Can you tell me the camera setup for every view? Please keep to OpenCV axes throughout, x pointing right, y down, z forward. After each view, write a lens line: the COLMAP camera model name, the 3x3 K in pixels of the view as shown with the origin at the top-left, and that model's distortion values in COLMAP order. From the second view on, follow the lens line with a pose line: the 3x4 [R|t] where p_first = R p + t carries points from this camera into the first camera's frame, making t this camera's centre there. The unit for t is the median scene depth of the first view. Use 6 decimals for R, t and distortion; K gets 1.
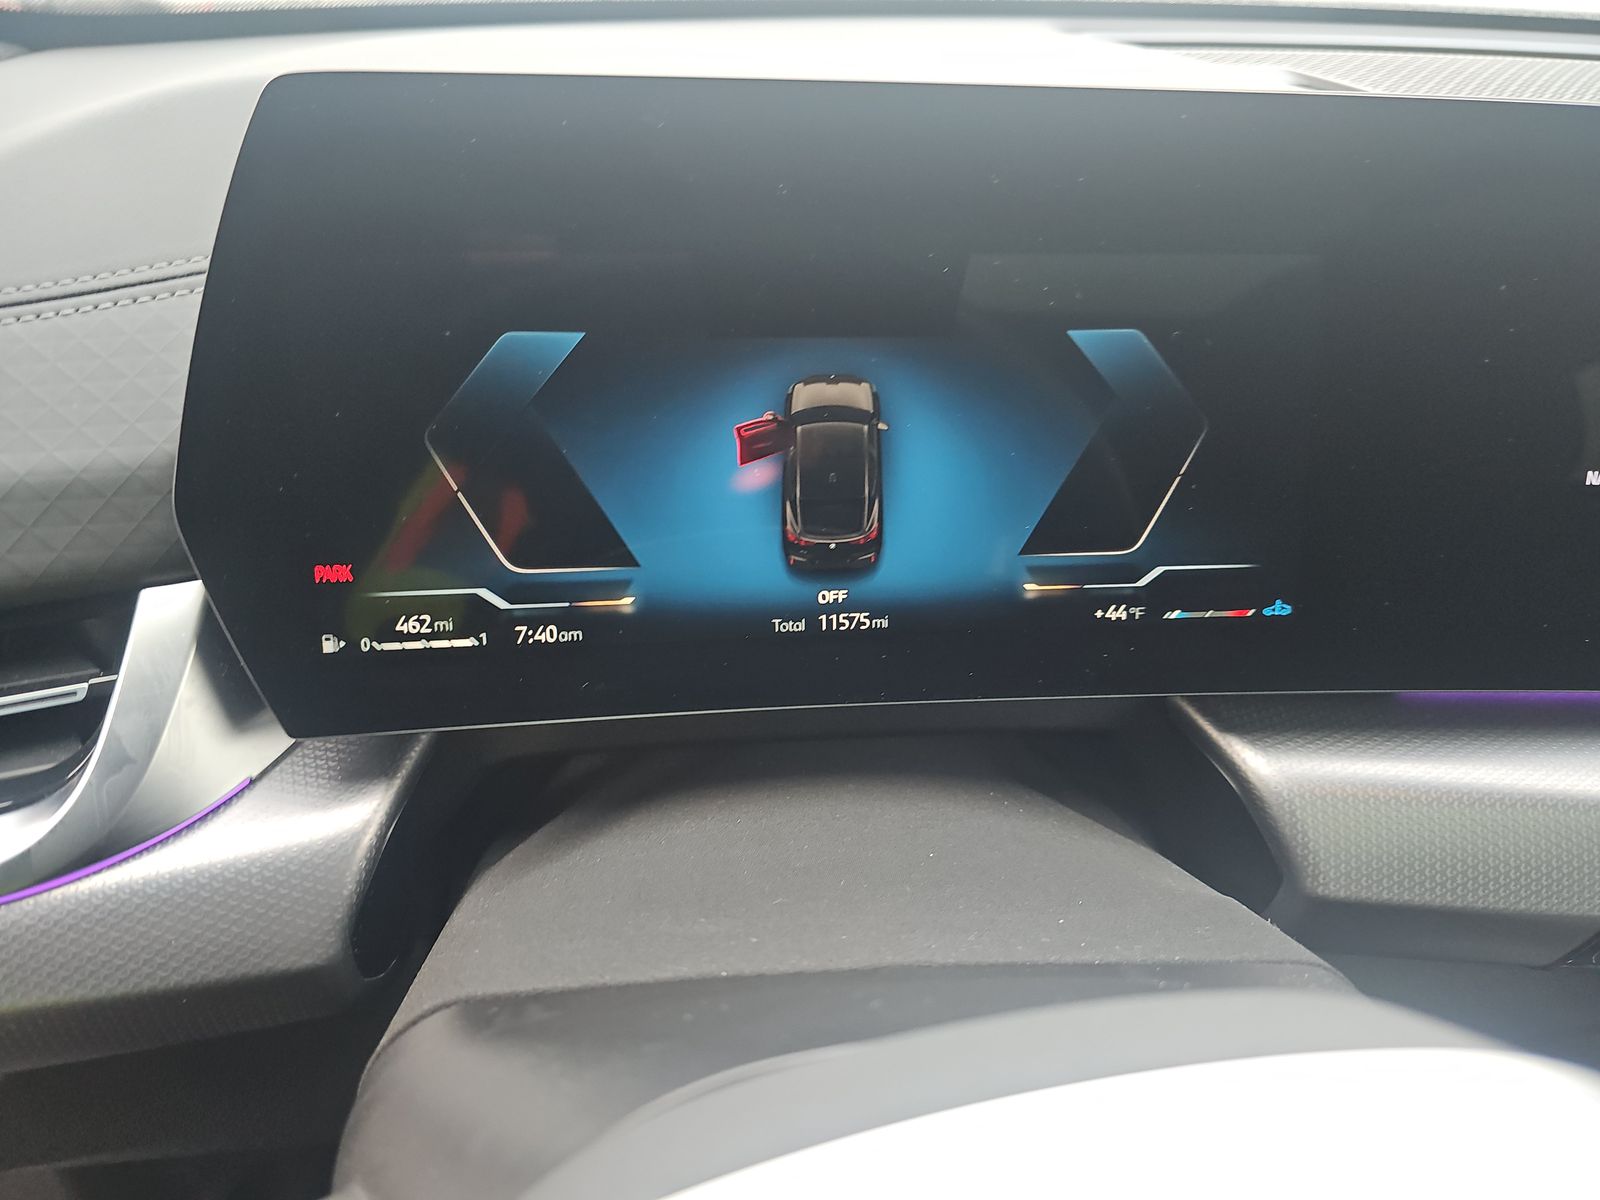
lens RADIAL K [[1046.6, 0, 797.5], [0, 1046.6, 626.1], [0, 0, 1]] dist [0.039733, -0.041232]
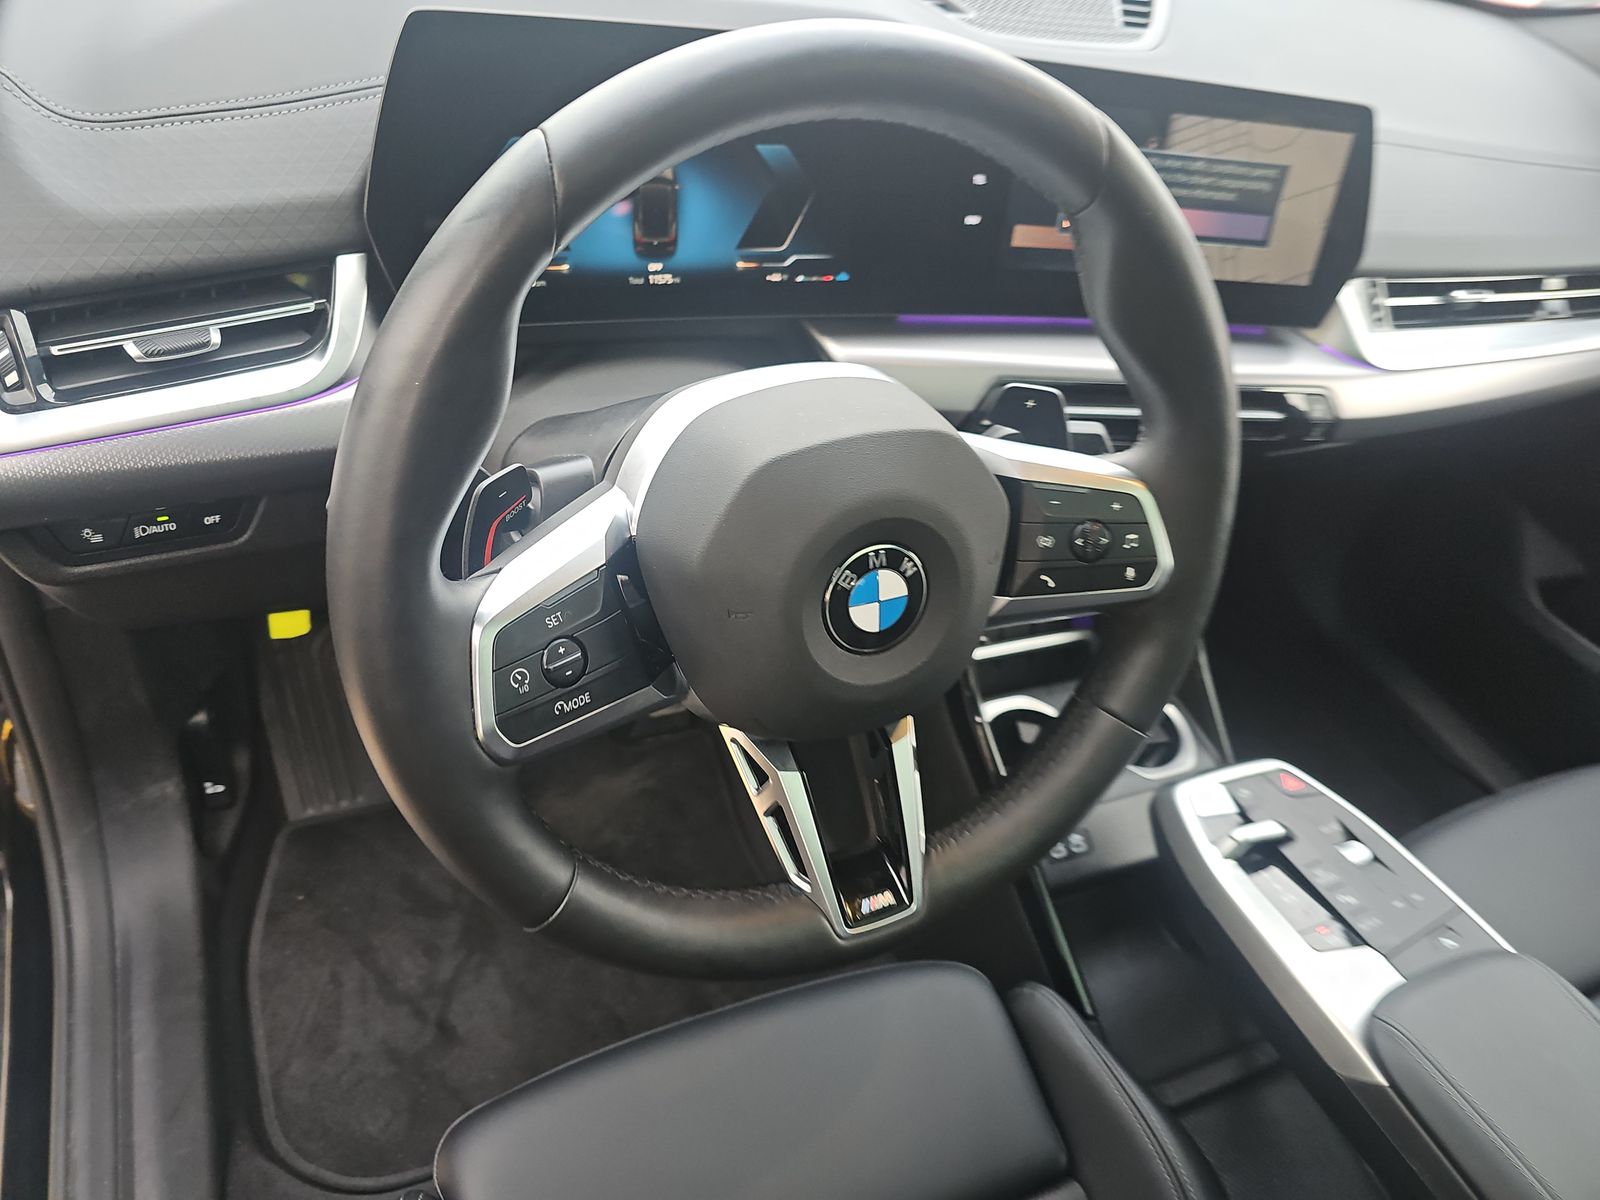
lens RADIAL K [[1046.6, 0, 797.5], [0, 1046.6, 626.1], [0, 0, 1]] dist [0.039733, -0.041232]
pose [[0.947778, -0.088076, 0.306527, -0.440350], [-0.004148, 0.957626, 0.287984, 0.058949], [-0.318903, -0.274216, 0.907252, -1.361597]]
